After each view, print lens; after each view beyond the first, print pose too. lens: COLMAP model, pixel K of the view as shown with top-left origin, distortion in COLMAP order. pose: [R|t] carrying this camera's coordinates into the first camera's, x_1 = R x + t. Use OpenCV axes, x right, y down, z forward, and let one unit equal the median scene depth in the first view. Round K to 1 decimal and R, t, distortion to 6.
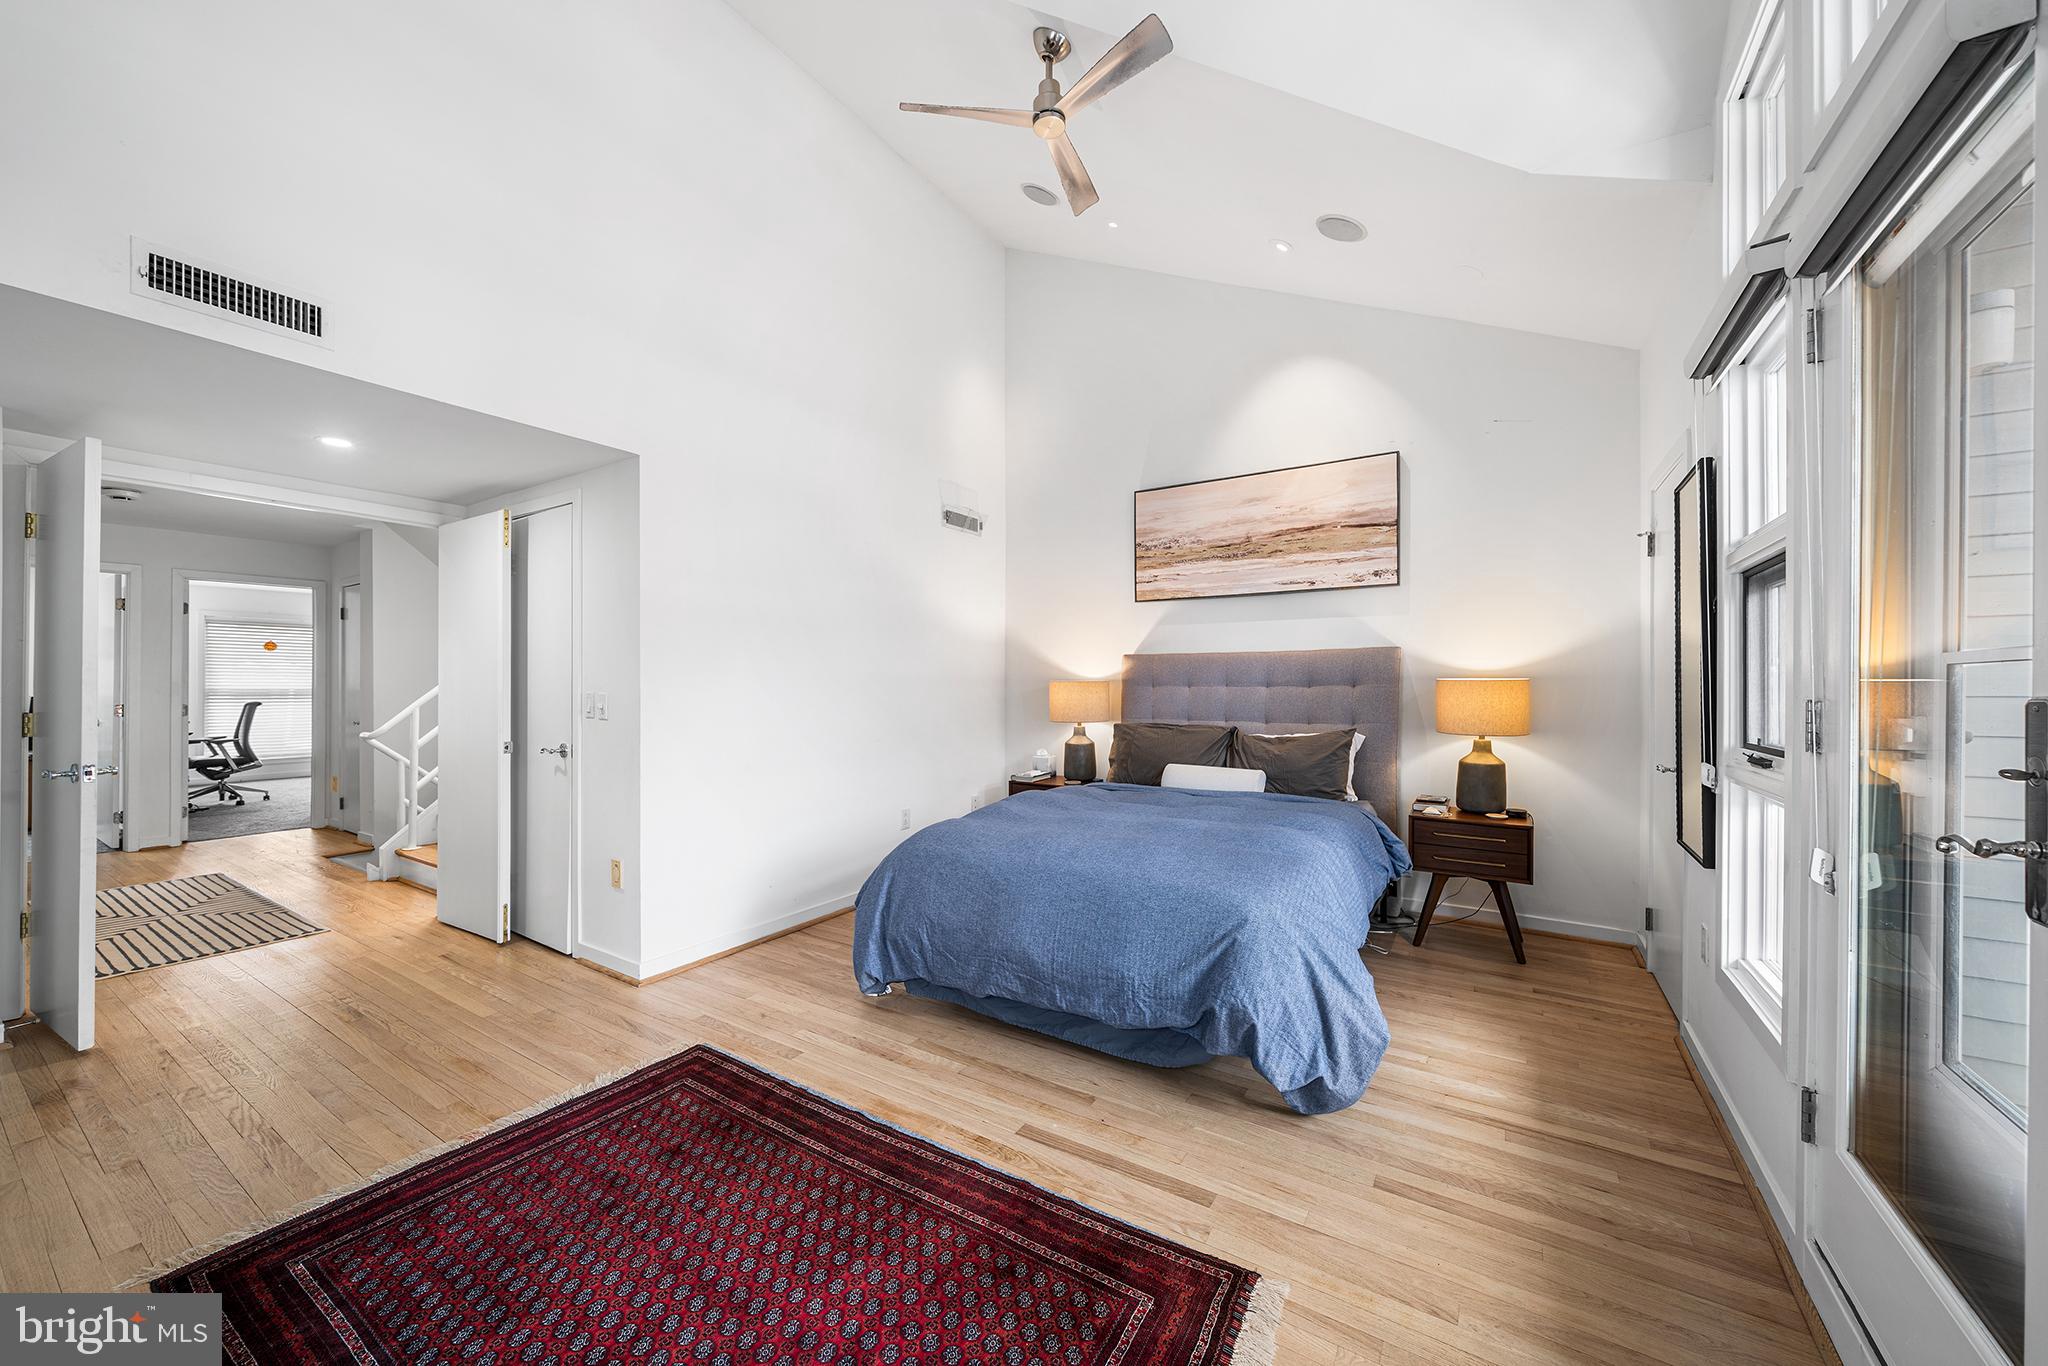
lens RADIAL K [[749.2, 0, 1024.0], [0, 749.2, 683.0], [0, 0, 1]] dist [-0.004017, -0.000230]
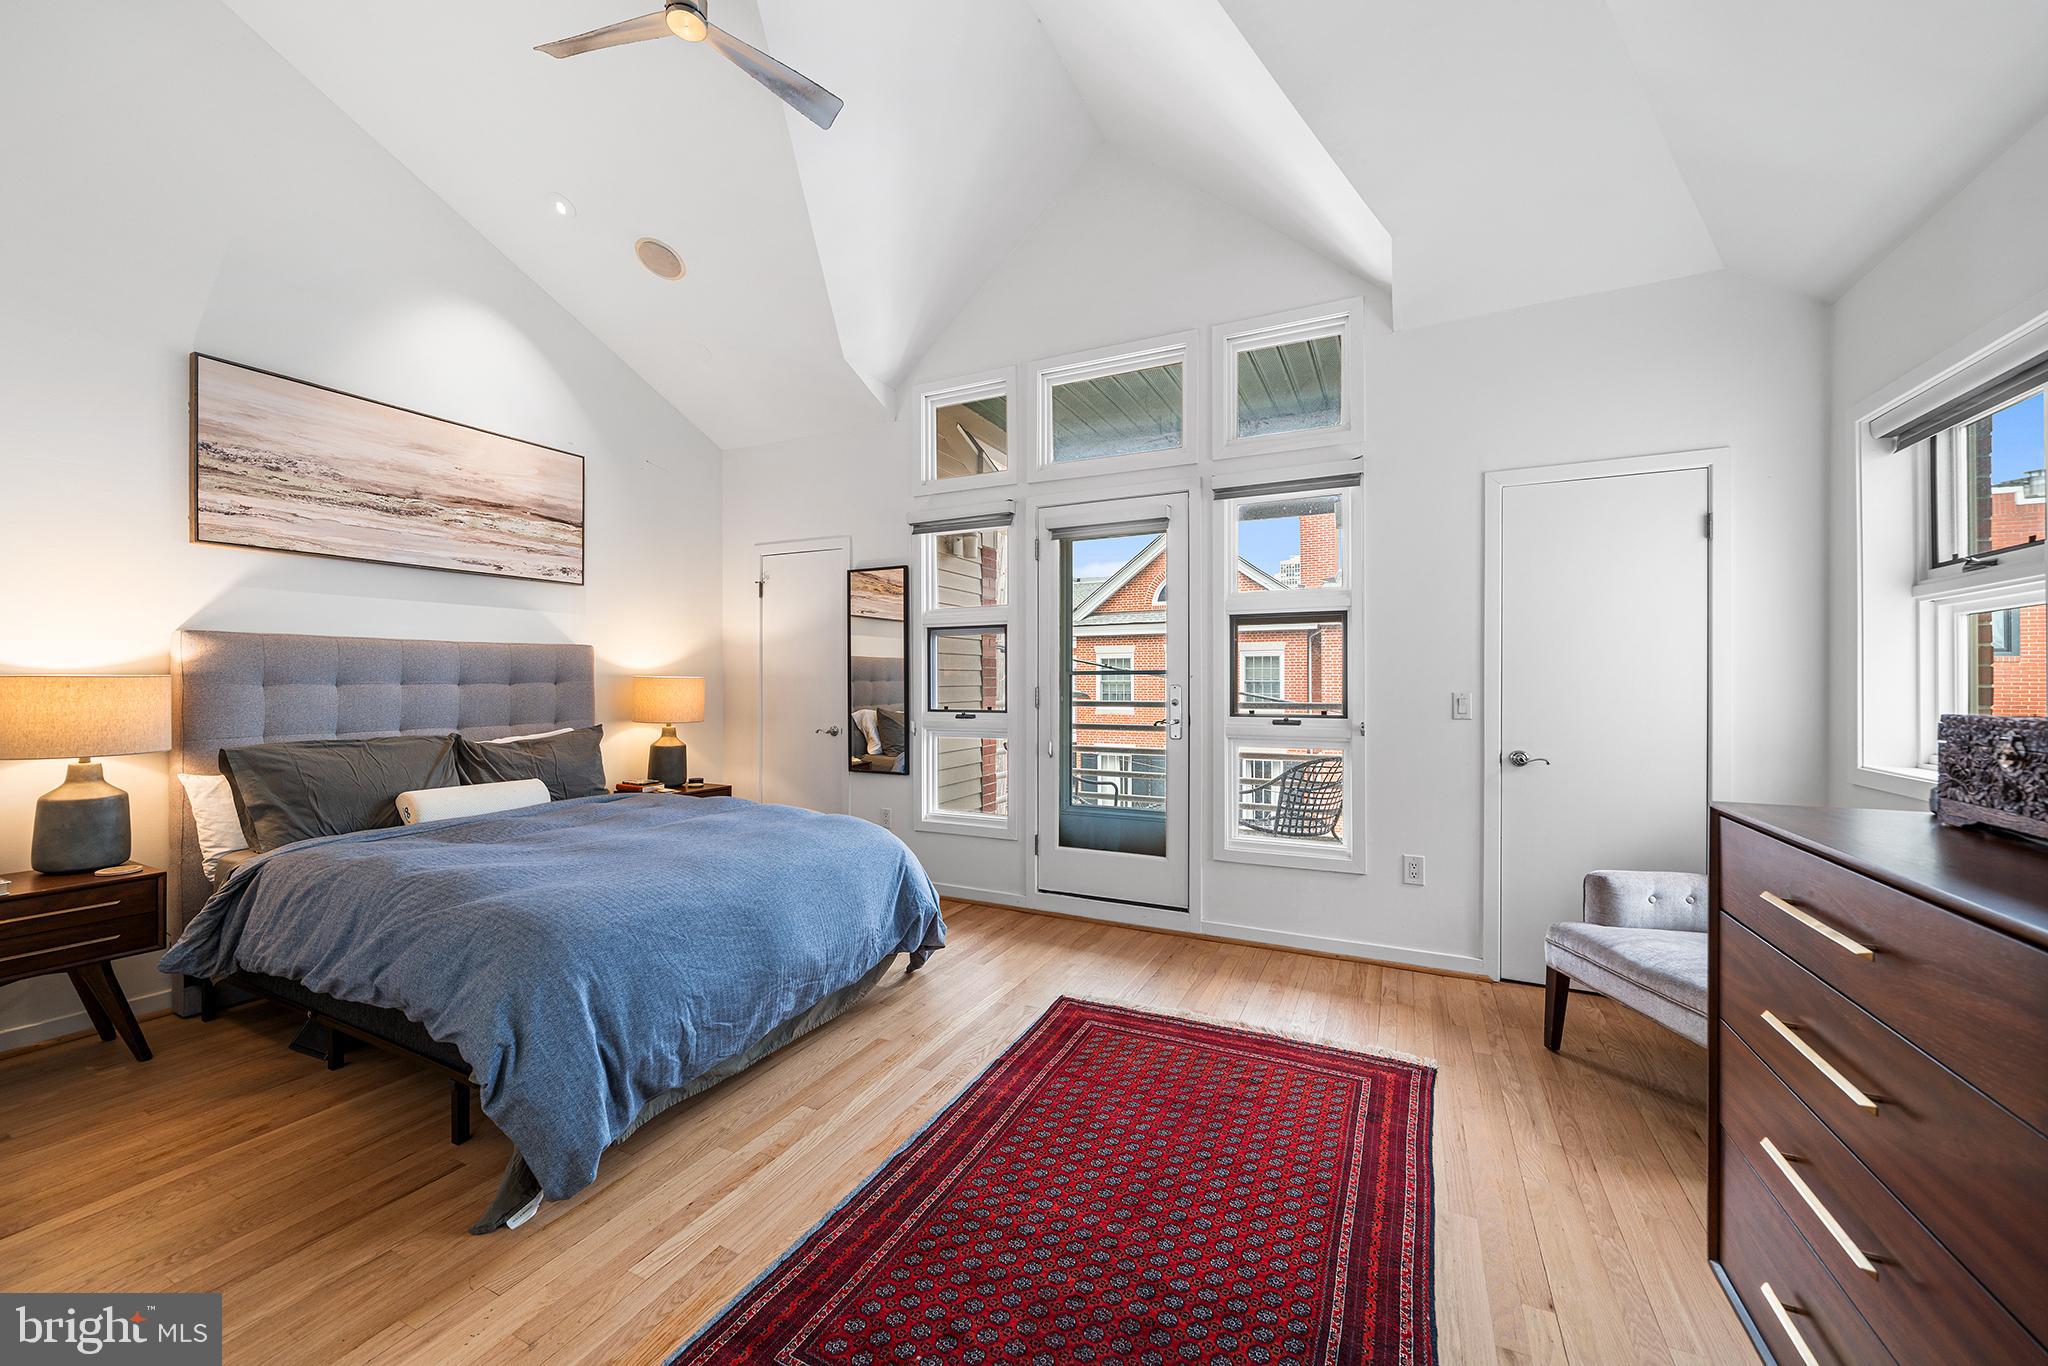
lens RADIAL K [[764.1, 0, 1022.0], [0, 764.1, 685.0], [0, 0, 1]] dist [-0.002028, -0.000125]
pose [[-0.103162, -0.001321, 0.994664, -0.611343], [0.006479, 0.999977, 0.002000, 0.008121], [-0.994643, 0.006650, -0.103151, 0.506653]]
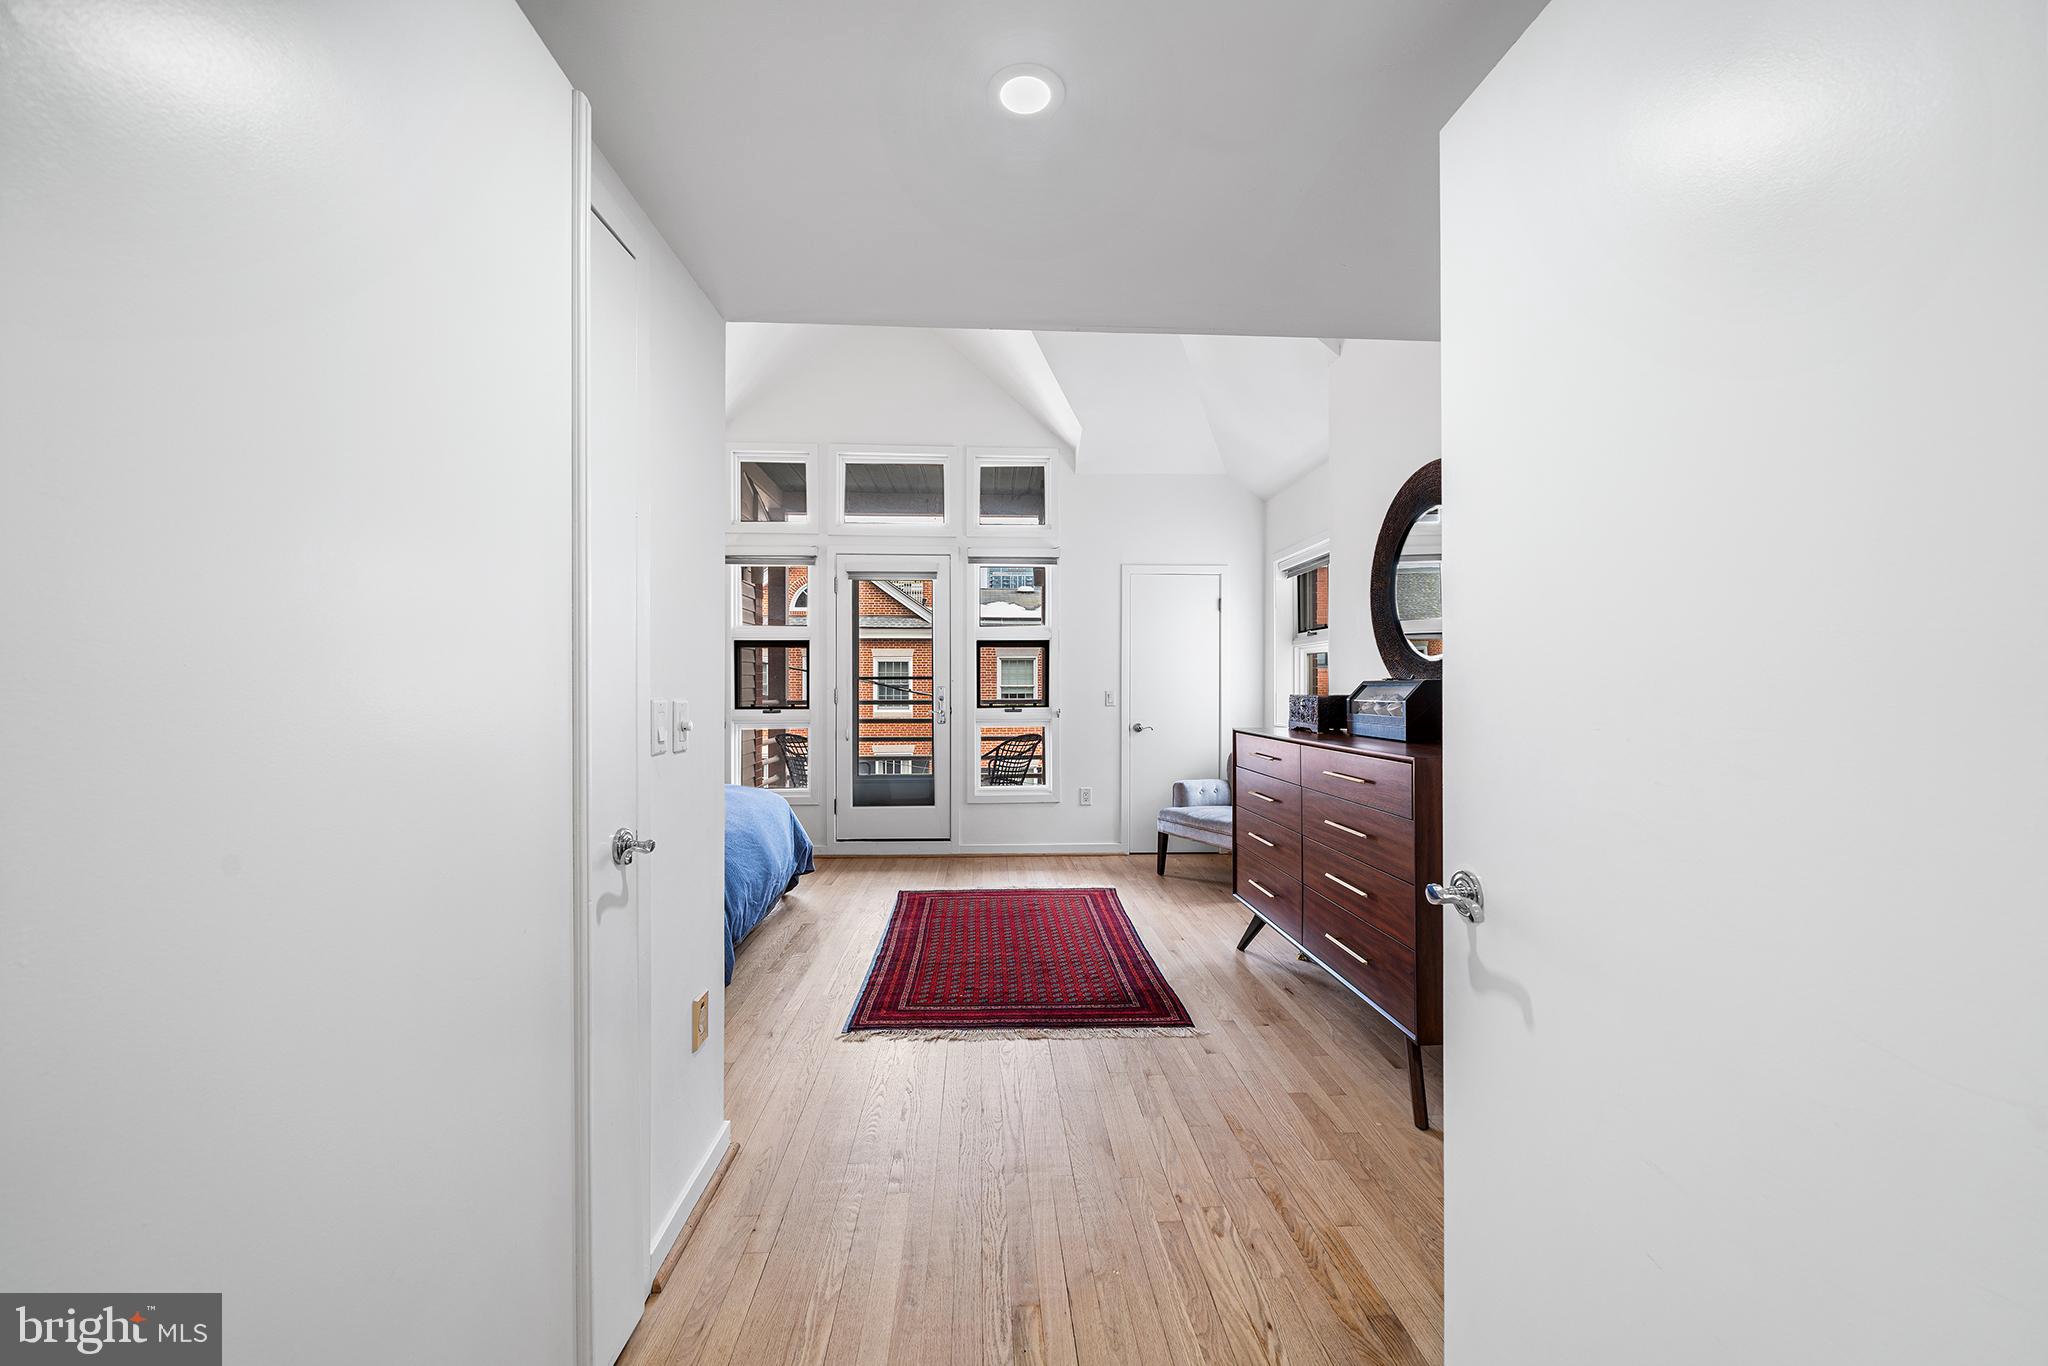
lens RADIAL K [[764.1, 0, 1022.0], [0, 764.1, 685.0], [0, 0, 1]] dist [-0.002028, -0.000125]
pose [[-0.571127, 0.002644, 0.820857, -0.909090], [0.006316, 0.999979, 0.001174, 0.007763], [-0.820837, 0.005855, -0.571132, 0.890985]]
